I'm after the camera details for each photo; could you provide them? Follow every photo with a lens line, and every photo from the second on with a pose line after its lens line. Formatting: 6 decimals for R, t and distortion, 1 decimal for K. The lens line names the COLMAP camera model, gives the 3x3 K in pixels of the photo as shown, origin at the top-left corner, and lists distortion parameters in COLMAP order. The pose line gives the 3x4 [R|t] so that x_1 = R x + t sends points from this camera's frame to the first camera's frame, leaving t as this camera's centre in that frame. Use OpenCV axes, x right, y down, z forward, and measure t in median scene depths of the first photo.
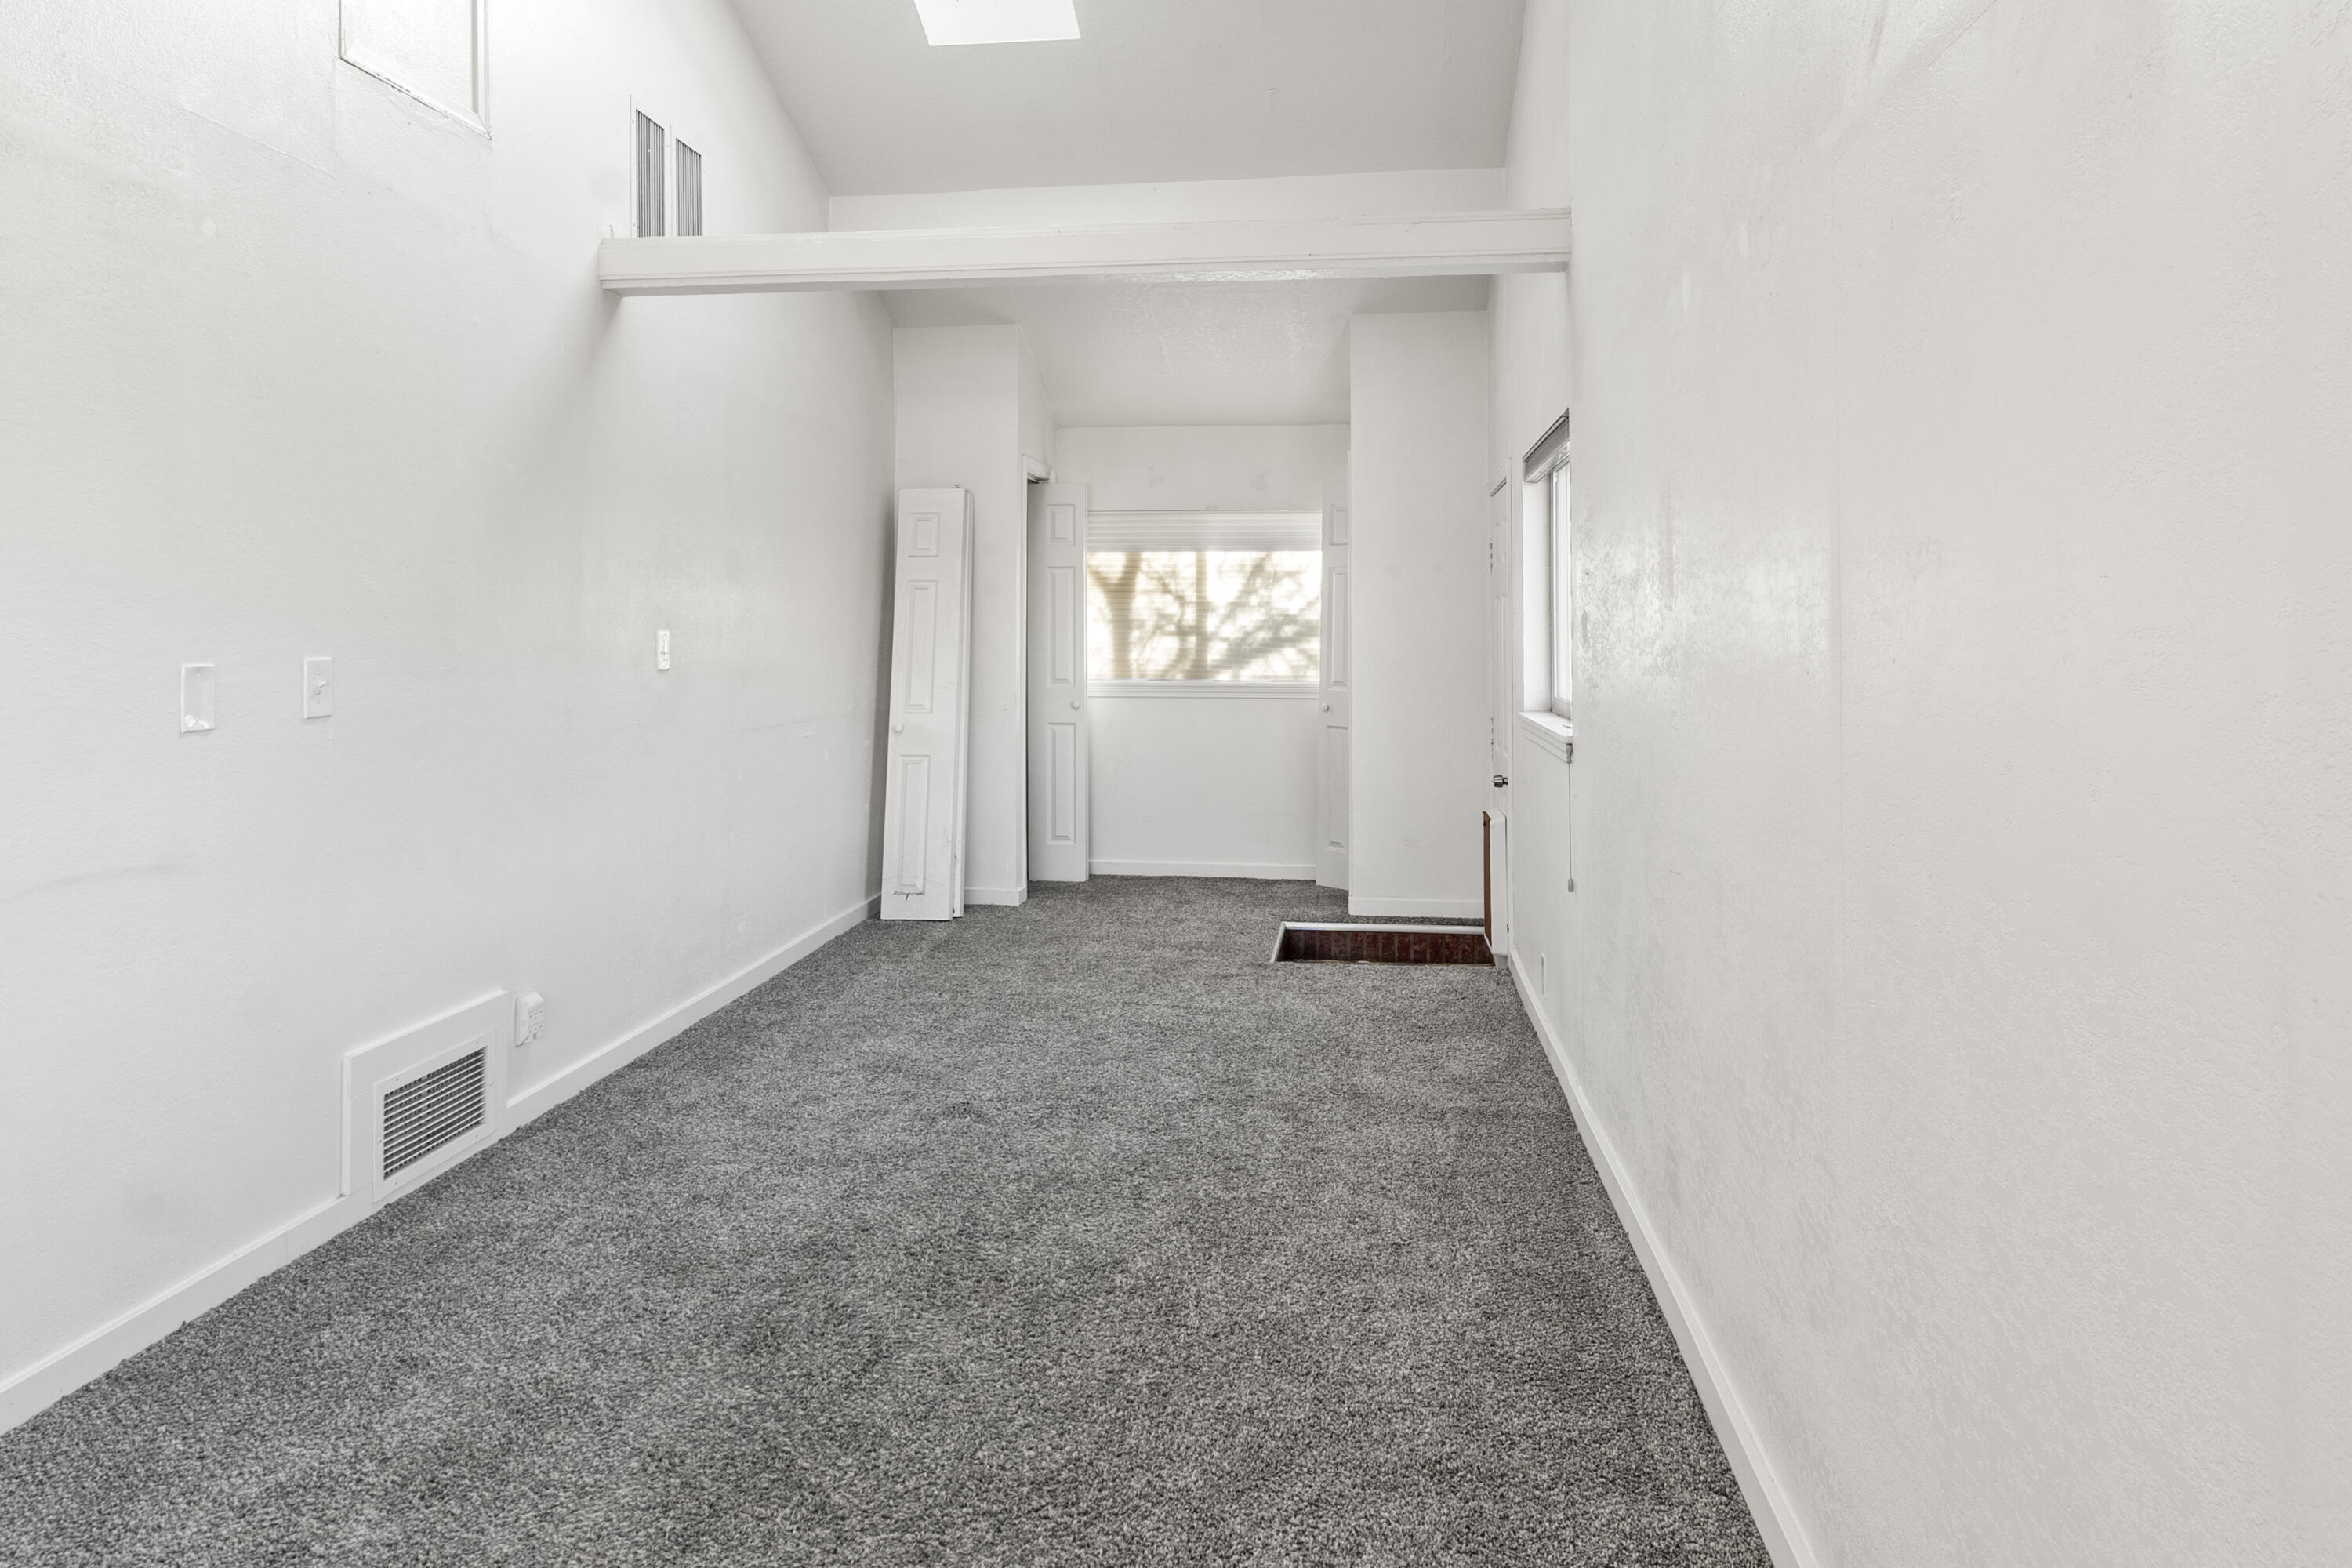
lens RADIAL K [[1496.0, 0, 1184.7], [0, 1496.0, 668.6], [0, 0, 1]] dist [0.002124, -0.000730]
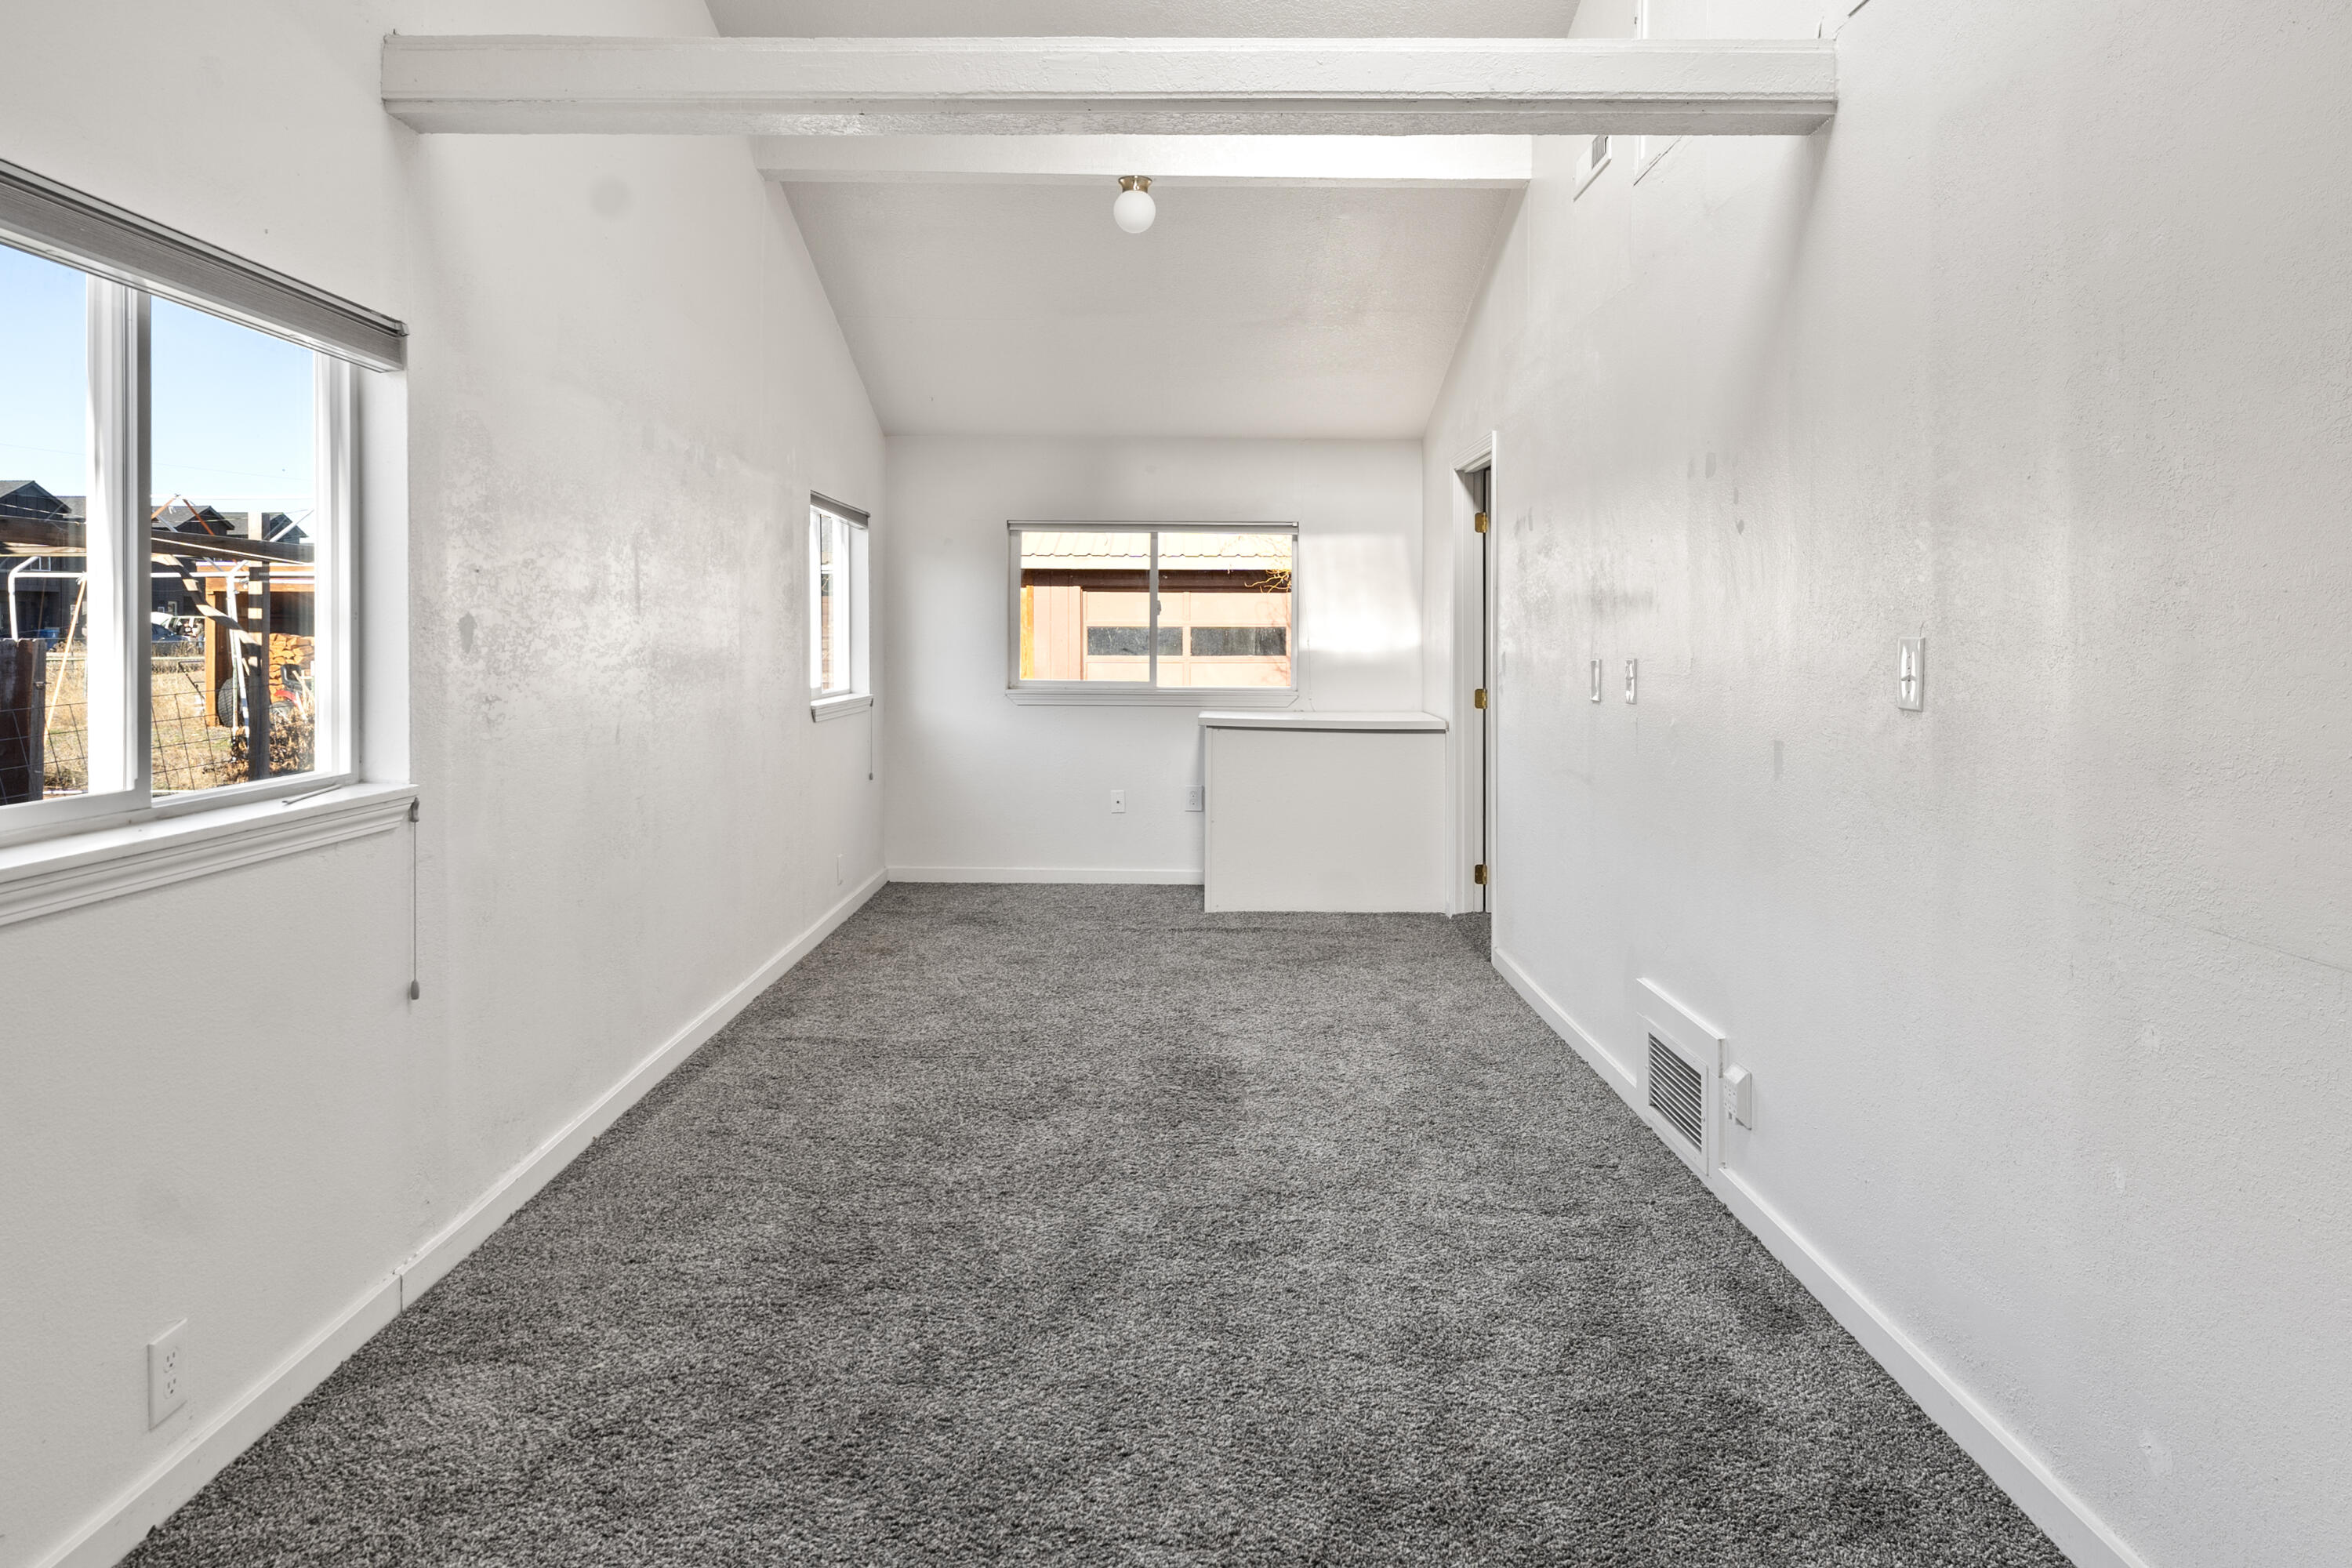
lens RADIAL K [[1496.0, 0, 1184.7], [0, 1496.0, 668.6], [0, 0, 1]] dist [0.002124, -0.000730]
pose [[-0.992606, 0.002330, -0.121357, -0.035460], [-0.003198, 0.998967, 0.045337, -0.063196], [0.121337, 0.045390, -0.991573, 2.523980]]
